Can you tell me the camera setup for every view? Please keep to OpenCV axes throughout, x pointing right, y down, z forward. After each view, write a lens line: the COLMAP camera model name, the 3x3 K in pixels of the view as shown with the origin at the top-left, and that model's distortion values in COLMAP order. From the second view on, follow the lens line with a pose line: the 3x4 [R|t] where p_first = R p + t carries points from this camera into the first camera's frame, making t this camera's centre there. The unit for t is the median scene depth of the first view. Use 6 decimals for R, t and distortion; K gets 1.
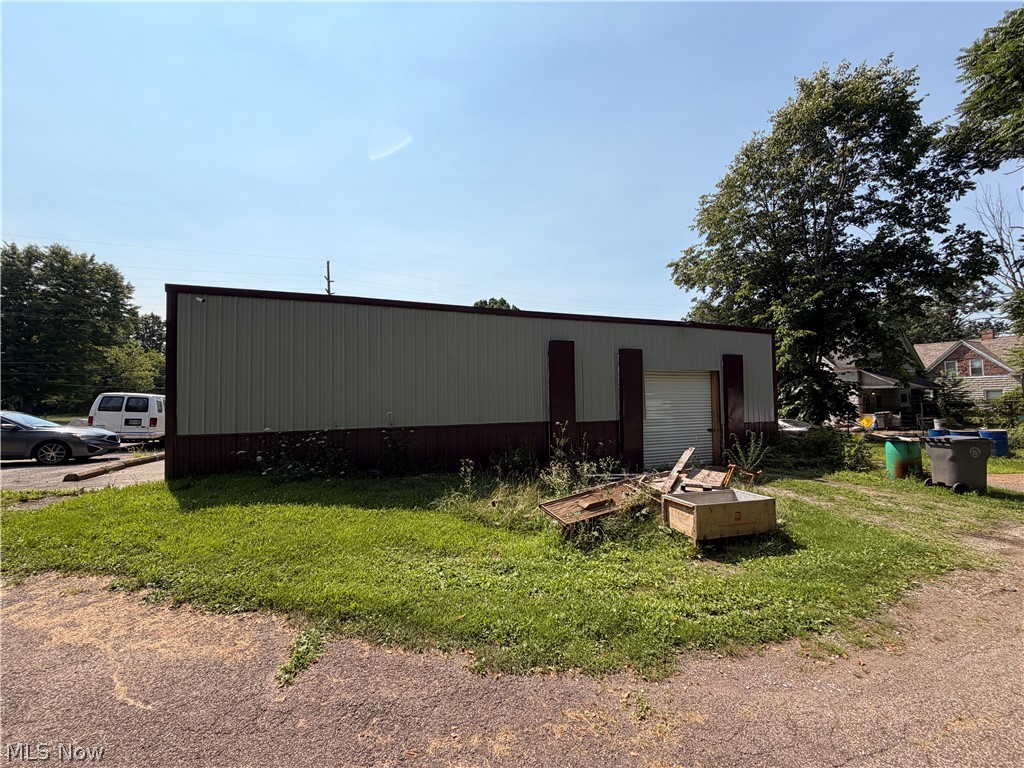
lens RADIAL K [[407.3, 0, 512.0], [0, 407.3, 384.0], [0, 0, 1]] dist [0.000247, 0.000039]
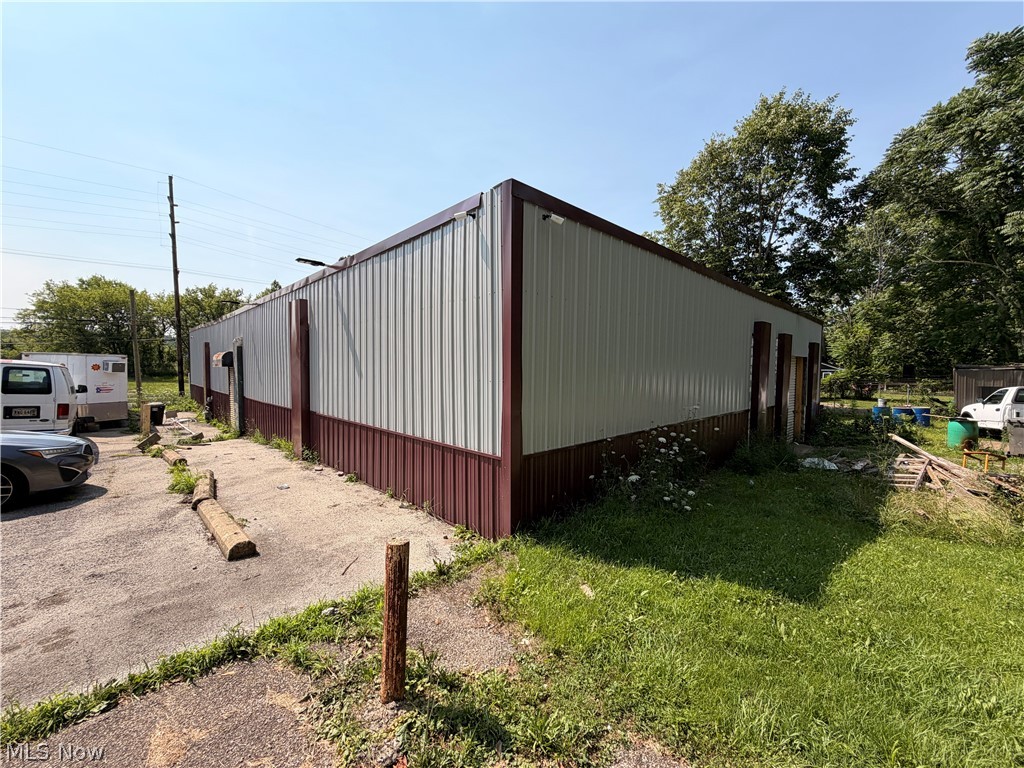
lens RADIAL K [[407.3, 0, 512.0], [0, 407.3, 384.0], [0, 0, 1]] dist [0.000247, 0.000039]
pose [[0.926396, 0.006183, 0.376499, -0.392614], [-0.034588, 0.997035, 0.068733, -0.005391], [-0.374958, -0.076697, 0.923864, 0.176596]]
